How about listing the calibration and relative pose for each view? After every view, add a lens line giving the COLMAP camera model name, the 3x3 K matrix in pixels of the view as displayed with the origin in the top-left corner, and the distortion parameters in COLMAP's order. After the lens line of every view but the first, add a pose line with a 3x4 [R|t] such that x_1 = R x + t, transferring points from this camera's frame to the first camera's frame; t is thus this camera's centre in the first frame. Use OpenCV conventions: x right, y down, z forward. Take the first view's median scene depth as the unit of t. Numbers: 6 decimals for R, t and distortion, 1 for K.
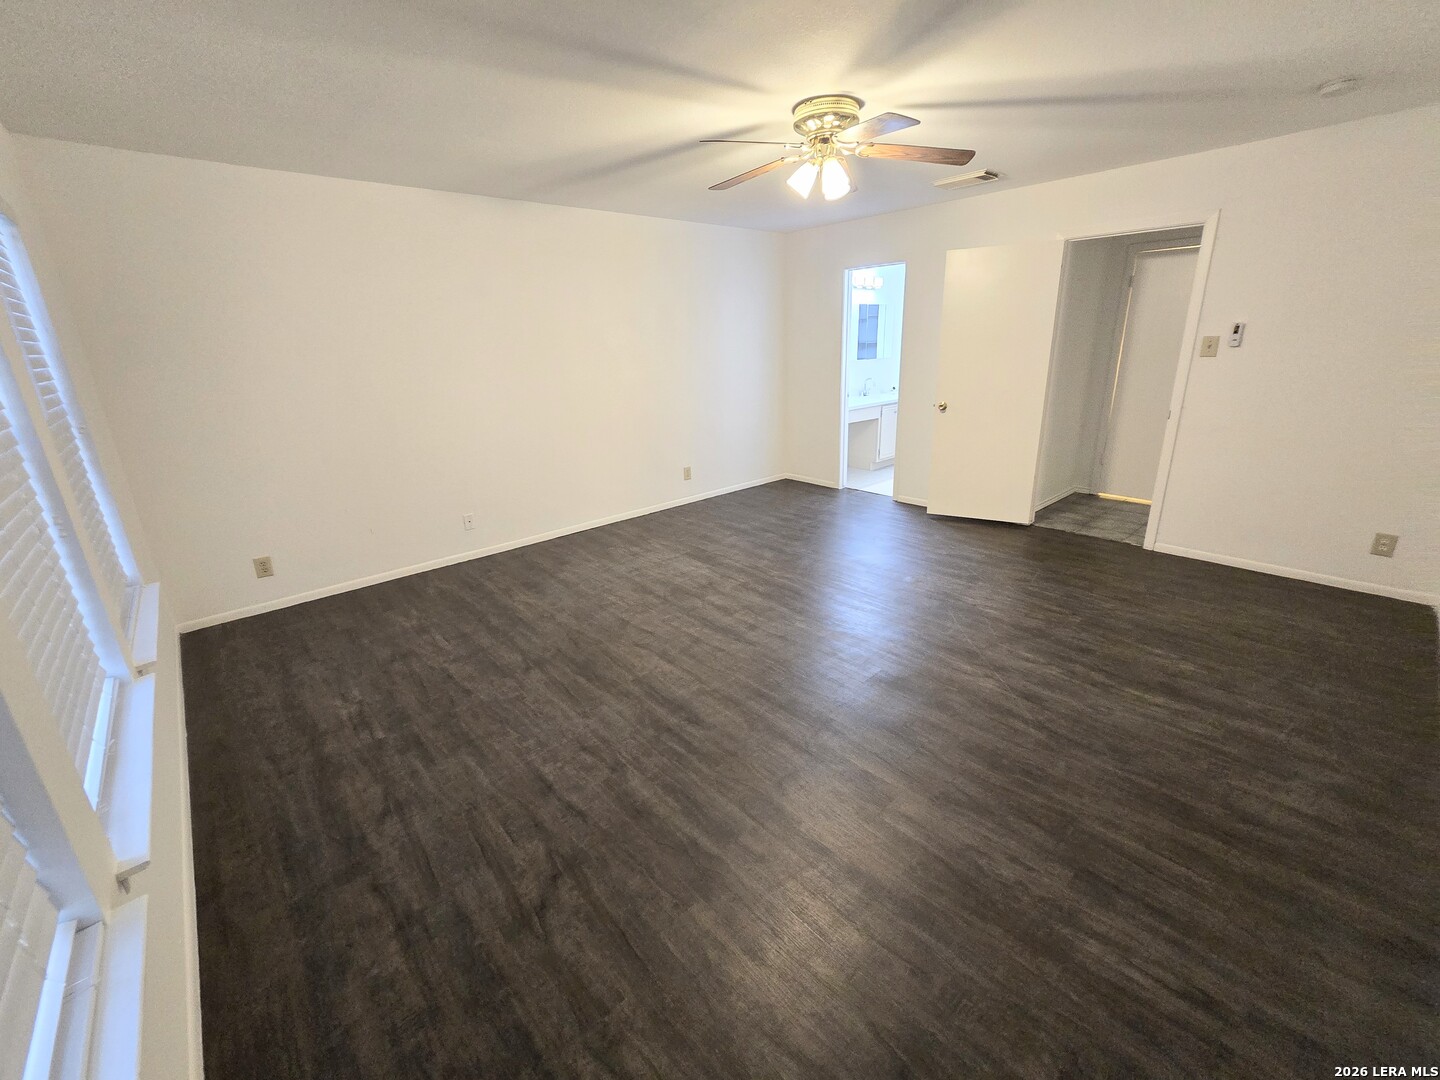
lens RADIAL K [[591.6, 0, 716.5], [0, 591.6, 520.2], [0, 0, 1]] dist [-0.001440, -0.000461]
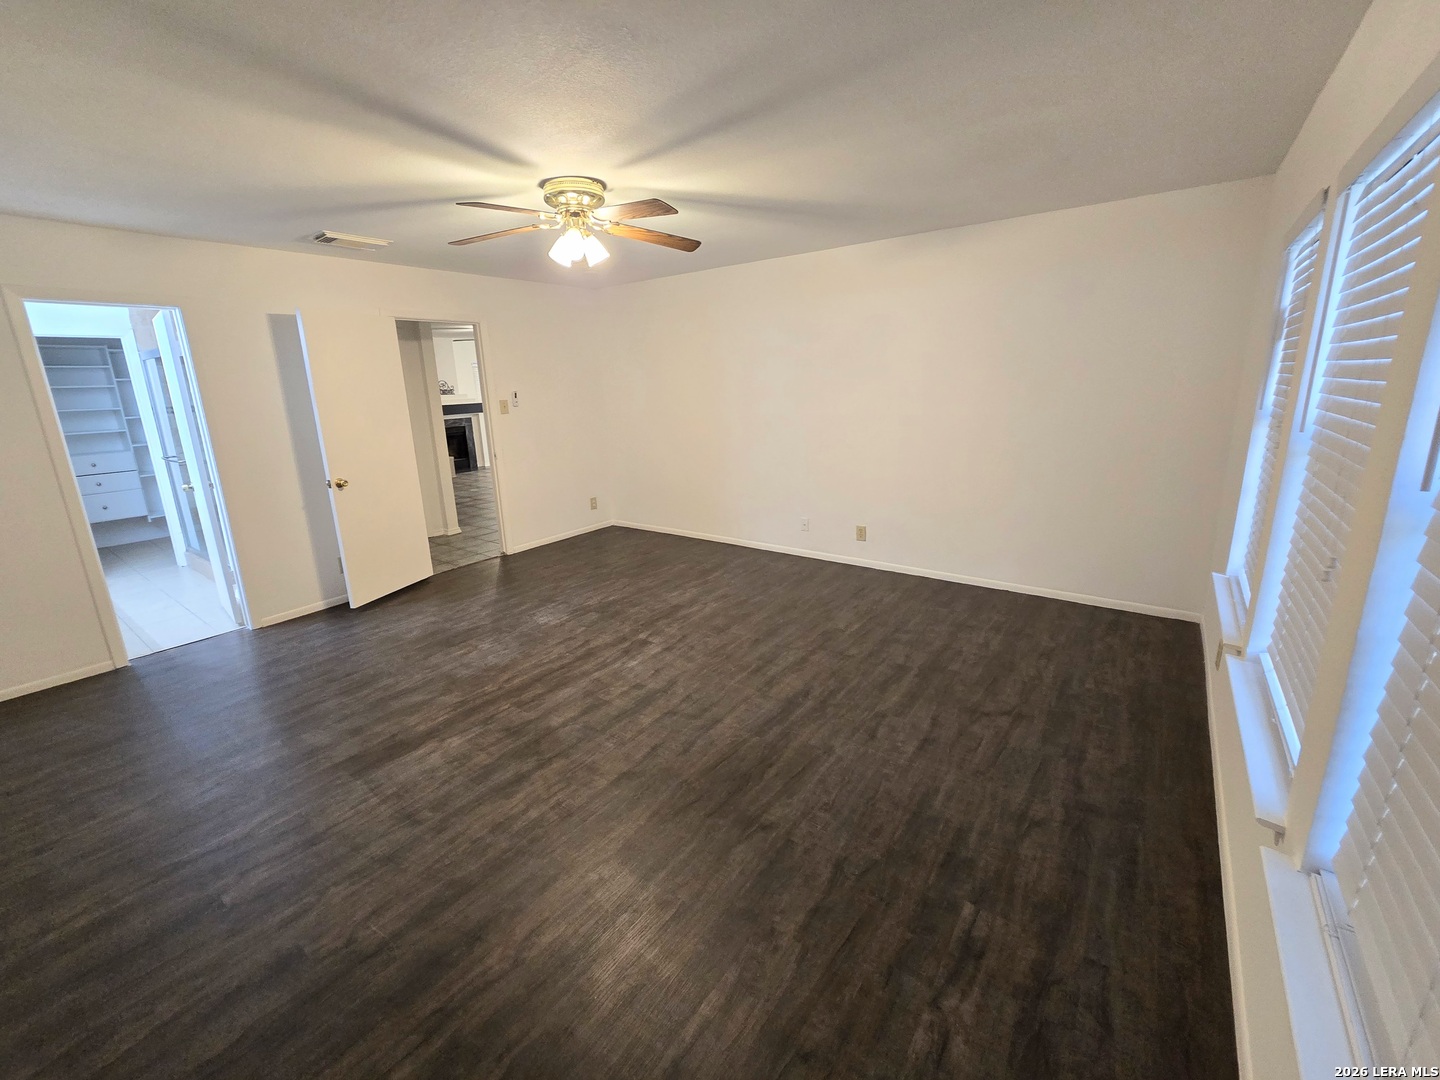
lens RADIAL K [[591.6, 0, 716.5], [0, 591.6, 520.2], [0, 0, 1]] dist [-0.001440, -0.000461]
pose [[-0.194104, -0.189608, 0.962482, -0.998062], [0.329939, 0.911365, 0.246077, -0.307644], [-0.923831, 0.365325, -0.114340, 1.072143]]
